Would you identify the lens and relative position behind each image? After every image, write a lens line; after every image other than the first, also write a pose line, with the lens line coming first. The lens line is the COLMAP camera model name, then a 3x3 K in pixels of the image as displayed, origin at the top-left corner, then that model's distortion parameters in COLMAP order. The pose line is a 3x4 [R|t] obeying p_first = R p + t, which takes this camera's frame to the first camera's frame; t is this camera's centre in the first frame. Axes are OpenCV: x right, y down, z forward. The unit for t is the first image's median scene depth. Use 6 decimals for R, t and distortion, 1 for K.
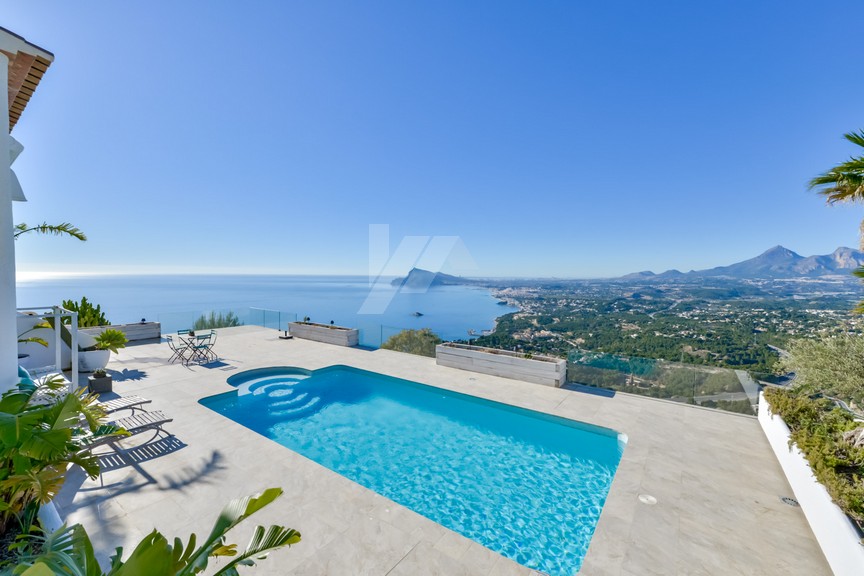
lens RADIAL K [[363.5, 0, 430.6], [0, 363.5, 282.1], [0, 0, 1]] dist [-0.009466, 0.001167]
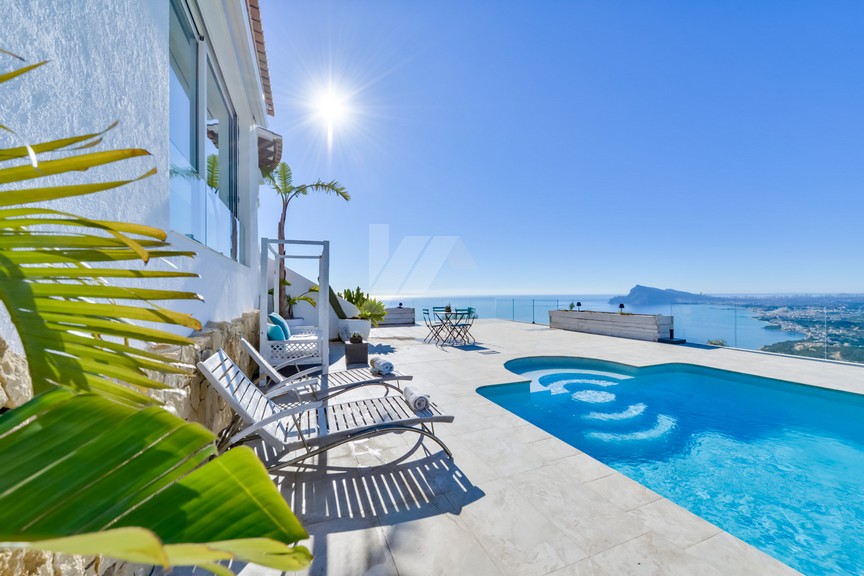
lens RADIAL K [[346.3, 0, 432.7], [0, 346.3, 298.3], [0, 0, 1]] dist [-0.002754, -0.001057]
pose [[0.835890, -0.012034, -0.548766, -0.270324], [0.006564, 0.999907, -0.011930, 0.130200], [0.548858, 0.006370, 0.835891, 0.343249]]
